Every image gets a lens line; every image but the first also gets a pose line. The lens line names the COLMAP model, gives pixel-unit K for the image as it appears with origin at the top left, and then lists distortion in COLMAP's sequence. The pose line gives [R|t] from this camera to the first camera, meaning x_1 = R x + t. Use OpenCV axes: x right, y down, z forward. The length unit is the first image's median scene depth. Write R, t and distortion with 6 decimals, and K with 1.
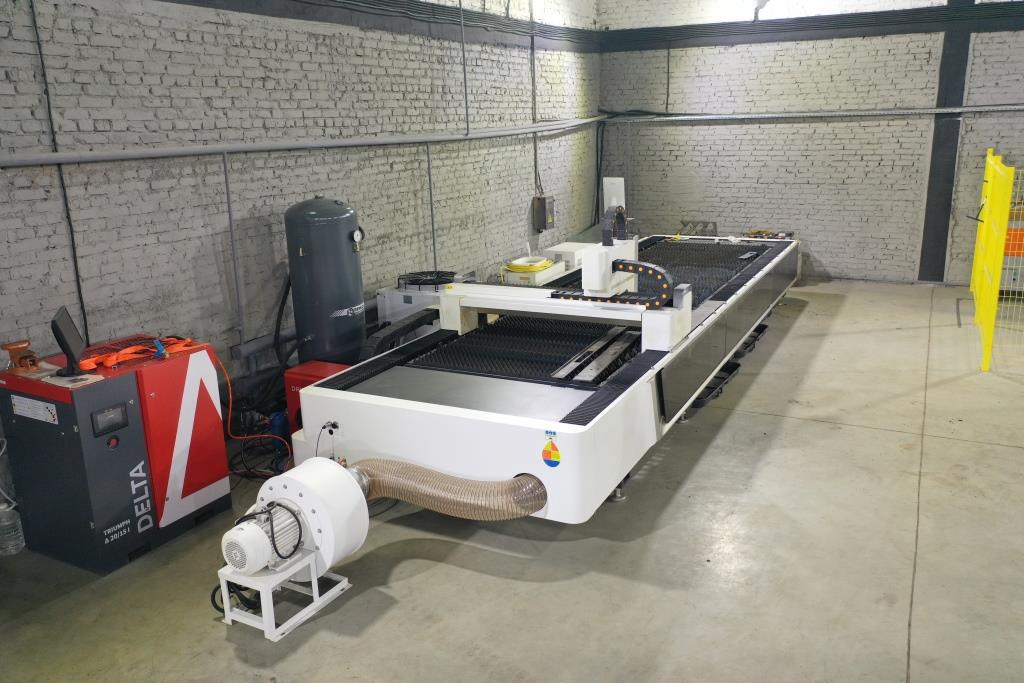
lens RADIAL K [[815.8, 0, 513.0], [0, 815.8, 343.0], [0, 0, 1]] dist [0.009991, 0.006828]
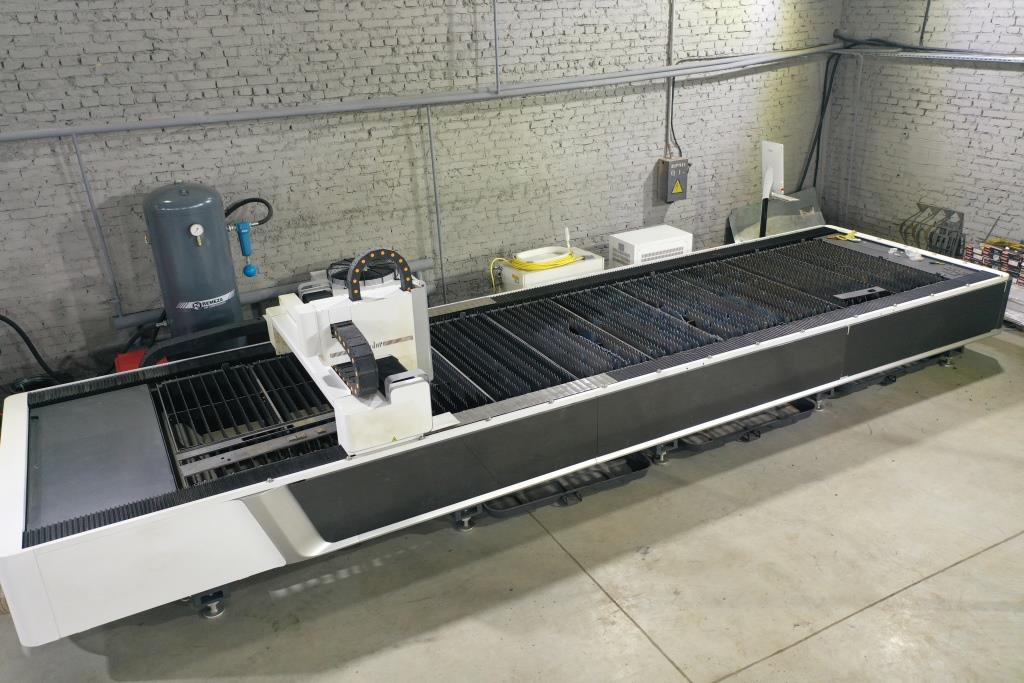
lens RADIAL K [[815.8, 0, 509.9], [0, 815.8, 342.1], [0, 0, 1]] dist [0.009991, 0.006828]
pose [[0.818279, 0.228846, -0.527303, 0.495778], [-0.142894, 0.969522, 0.199021, -0.191986], [0.556777, -0.087506, 0.826040, 0.322001]]
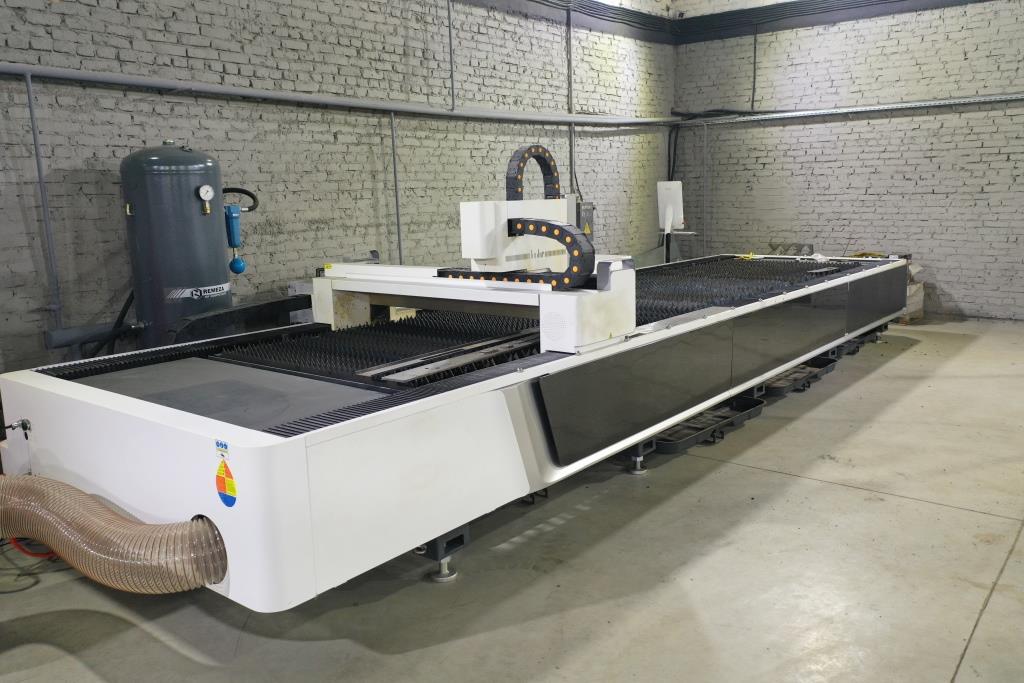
lens RADIAL K [[815.8, 0, 511.4], [0, 815.8, 342.9], [0, 0, 1]] dist [0.009991, 0.006828]
pose [[0.978505, 0.041509, -0.202002, 0.191993], [-0.057637, 0.995545, -0.074624, 0.037700], [0.198005, 0.084663, 0.976538, 0.257052]]
